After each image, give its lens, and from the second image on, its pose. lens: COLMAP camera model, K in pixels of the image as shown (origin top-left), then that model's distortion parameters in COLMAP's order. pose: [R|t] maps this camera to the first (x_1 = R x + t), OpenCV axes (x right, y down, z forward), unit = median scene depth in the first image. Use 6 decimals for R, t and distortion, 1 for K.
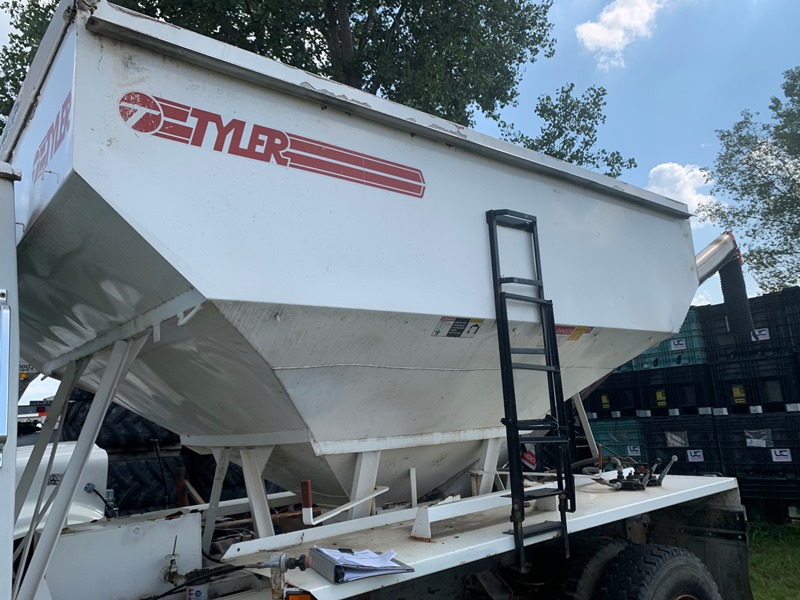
lens RADIAL K [[602.5, 0, 400.1], [0, 602.5, 297.5], [0, 0, 1]] dist [-0.003726, -0.001843]
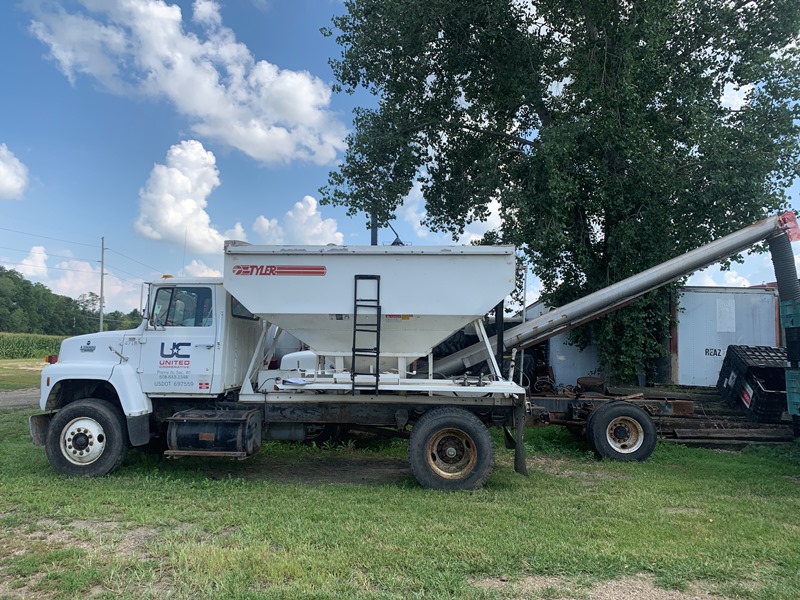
lens RADIAL K [[602.5, 0, 399.9], [0, 602.5, 302.4], [0, 0, 1]] dist [-0.003726, -0.001843]
pose [[0.773364, -0.011611, -0.633856, 2.296130], [0.063471, 0.996227, 0.059191, -0.187359], [0.630777, -0.086008, 0.771183, -1.154380]]
